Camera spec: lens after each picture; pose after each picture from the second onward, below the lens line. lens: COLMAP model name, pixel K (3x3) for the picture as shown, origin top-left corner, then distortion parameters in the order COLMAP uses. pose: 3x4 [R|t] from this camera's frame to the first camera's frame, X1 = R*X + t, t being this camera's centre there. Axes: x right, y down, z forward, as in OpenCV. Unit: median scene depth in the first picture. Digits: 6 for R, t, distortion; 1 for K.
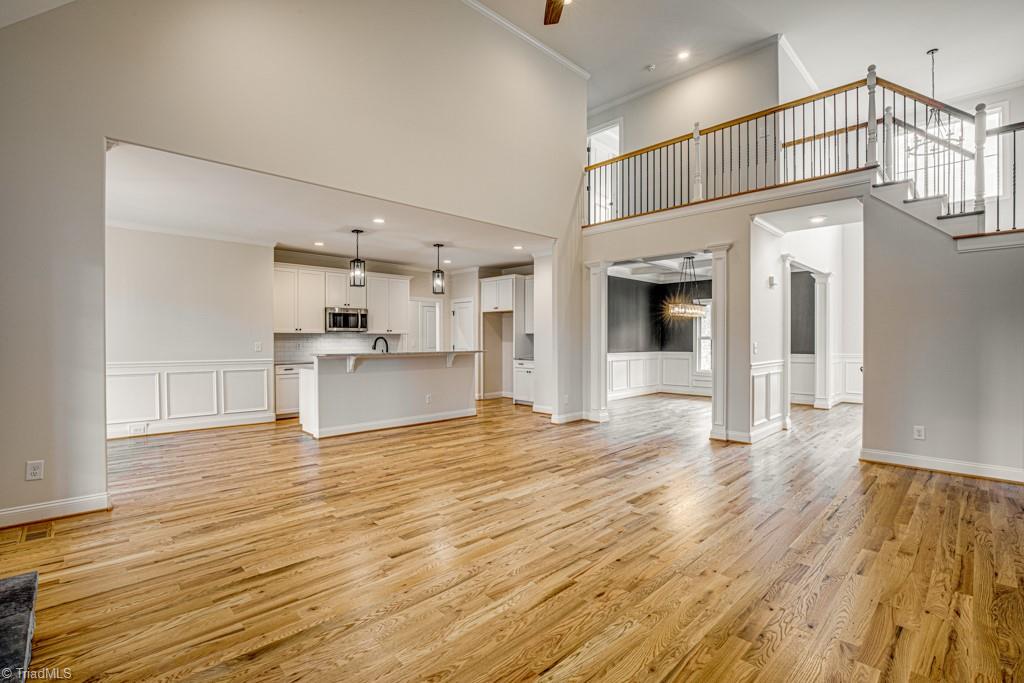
lens RADIAL K [[470.5, 0, 513.0], [0, 470.5, 342.7], [0, 0, 1]] dist [-0.029989, 0.004171]
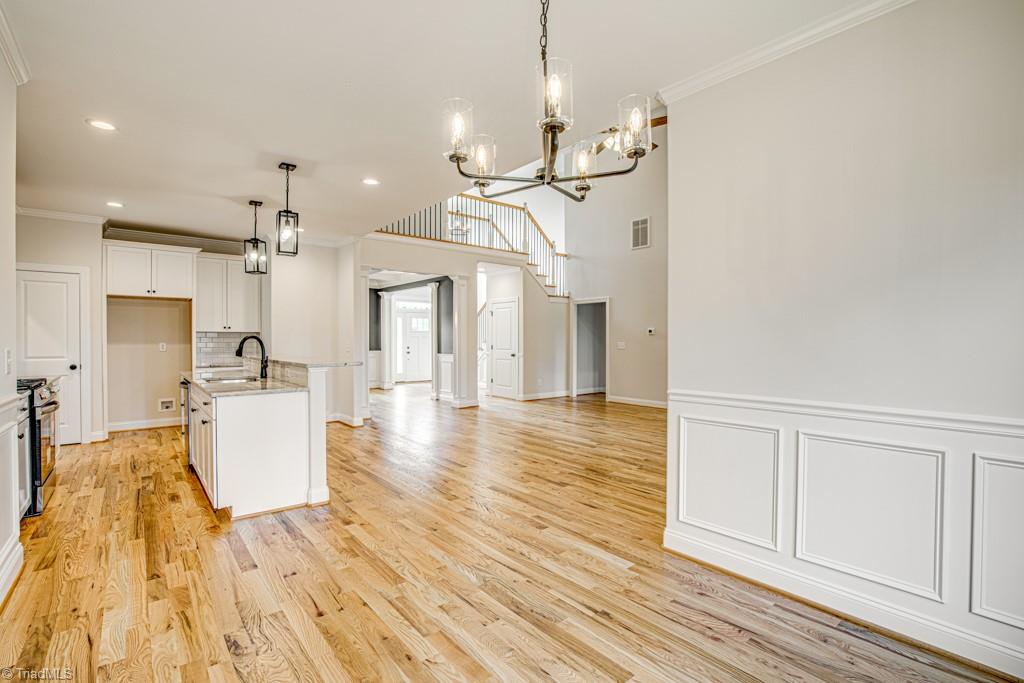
lens RADIAL K [[470.5, 0, 516.0], [0, 470.5, 342.5], [0, 0, 1]] dist [-0.029989, 0.004171]
pose [[0.079964, -0.006434, 0.996777, -1.491116], [0.005024, 0.999969, 0.006051, -0.008037], [-0.996785, 0.004524, 0.079993, 1.038894]]
